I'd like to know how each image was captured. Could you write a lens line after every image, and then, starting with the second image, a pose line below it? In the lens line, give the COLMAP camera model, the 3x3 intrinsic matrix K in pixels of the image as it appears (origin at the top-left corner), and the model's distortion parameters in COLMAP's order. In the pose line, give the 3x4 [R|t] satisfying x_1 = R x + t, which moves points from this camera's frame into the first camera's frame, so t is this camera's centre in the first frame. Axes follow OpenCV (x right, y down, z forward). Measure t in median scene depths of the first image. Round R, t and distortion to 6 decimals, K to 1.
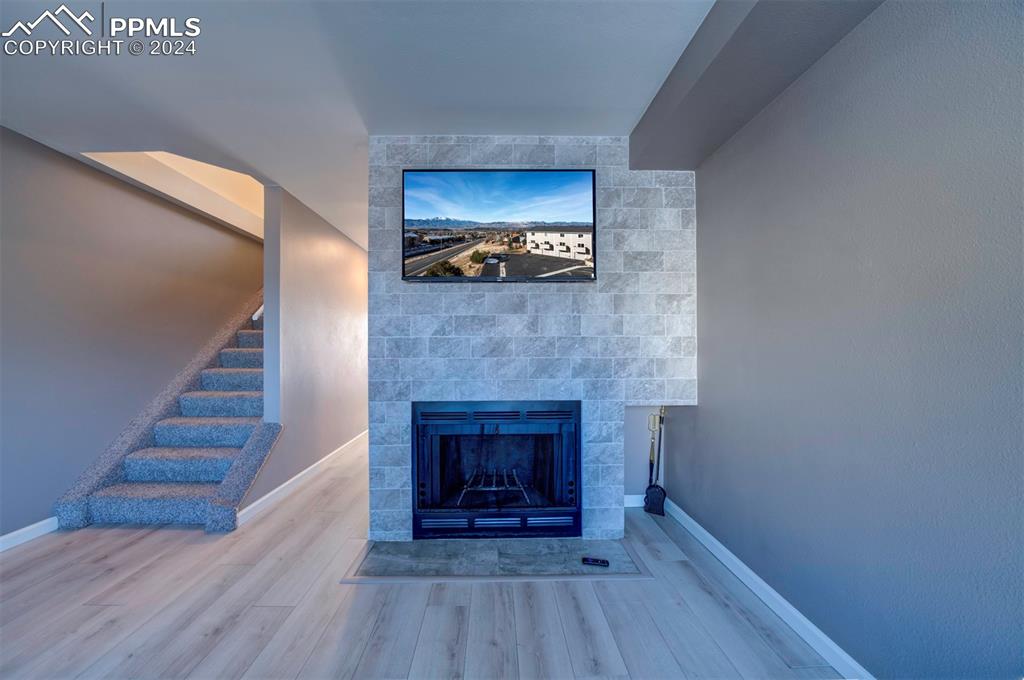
lens RADIAL K [[340.4, 0, 472.6], [0, 340.4, 347.7], [0, 0, 1]] dist [-0.021149, 0.000037]
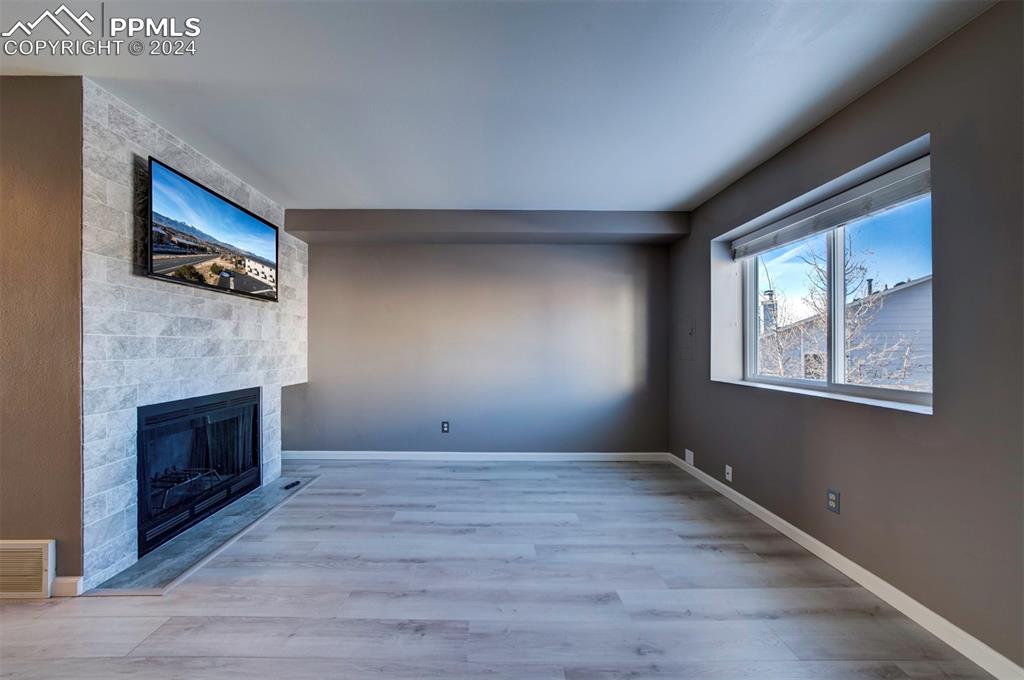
lens RADIAL K [[362.2, 0, 429.4], [0, 362.2, 350.9], [0, 0, 1]] dist [0.000169, 0.000031]
pose [[0.181720, -0.005462, 0.983335, -1.002450], [-0.002684, 0.999978, 0.006050, 0.000862], [-0.983347, -0.003739, 0.181701, 0.058629]]
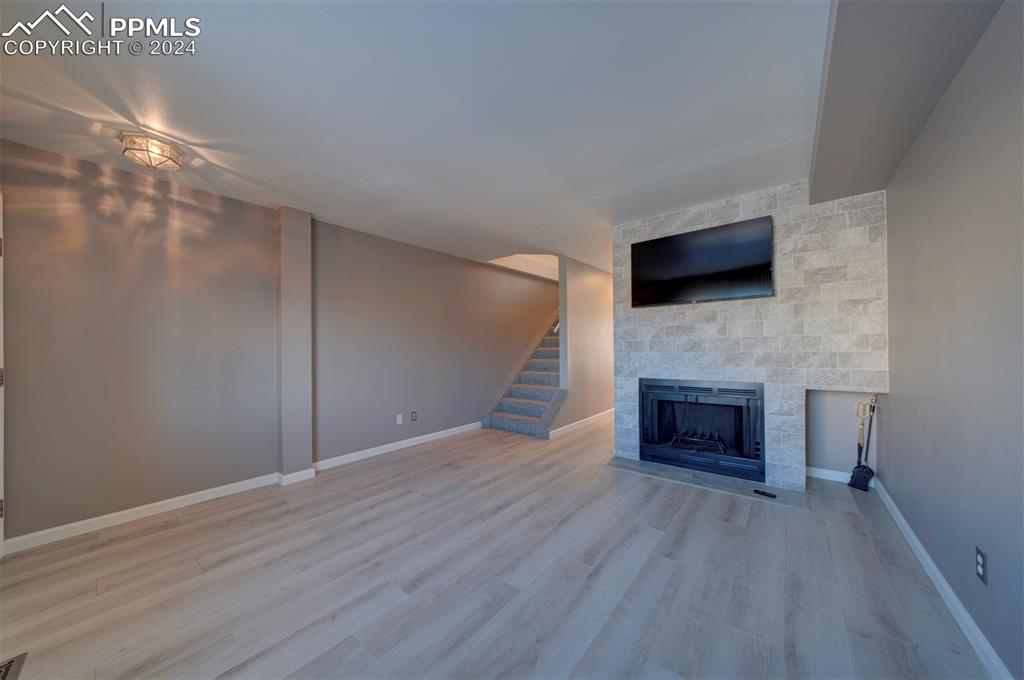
lens RADIAL K [[282.0, 0, 540.7], [0, 282.0, 349.0], [0, 0, 1]] dist [-0.006439, 0.000058]
pose [[0.828475, -0.006207, -0.559991, 0.207883], [0.010303, 0.999938, 0.004159, 0.002939], [0.559931, -0.009215, 0.828488, -0.447027]]
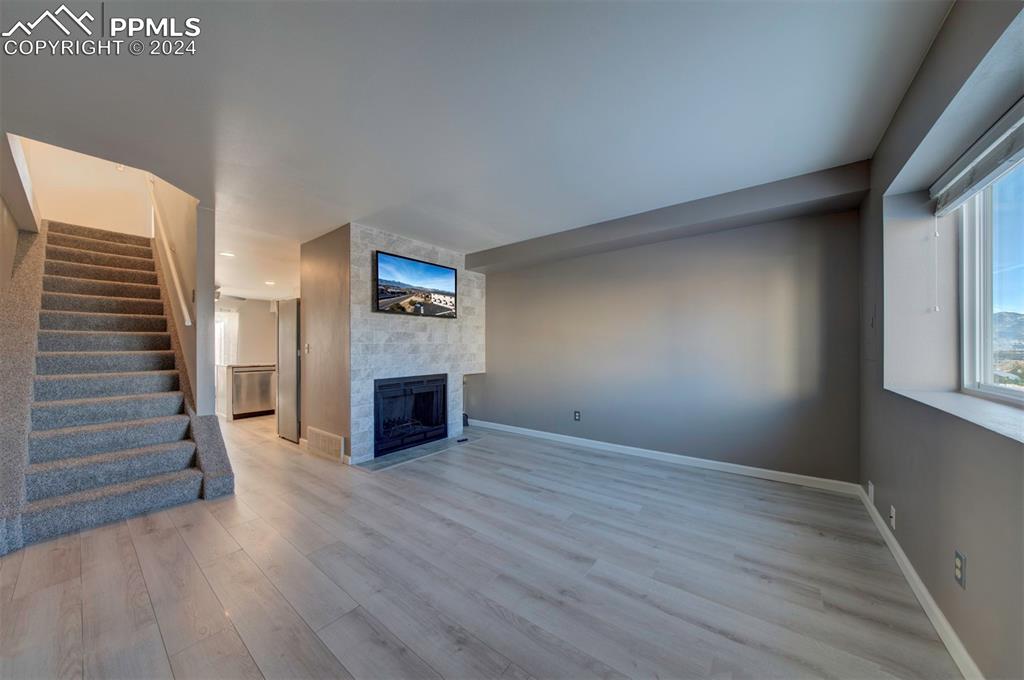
lens RADIAL K [[303.5, 0, 441.6], [0, 303.5, 350.3], [0, 0, 1]] dist [-0.000577, -0.000002]
pose [[0.765103, -0.005004, 0.643889, -0.940941], [0.005251, 0.999985, 0.001532, 0.006776], [-0.643887, 0.002208, 0.765117, -0.441823]]
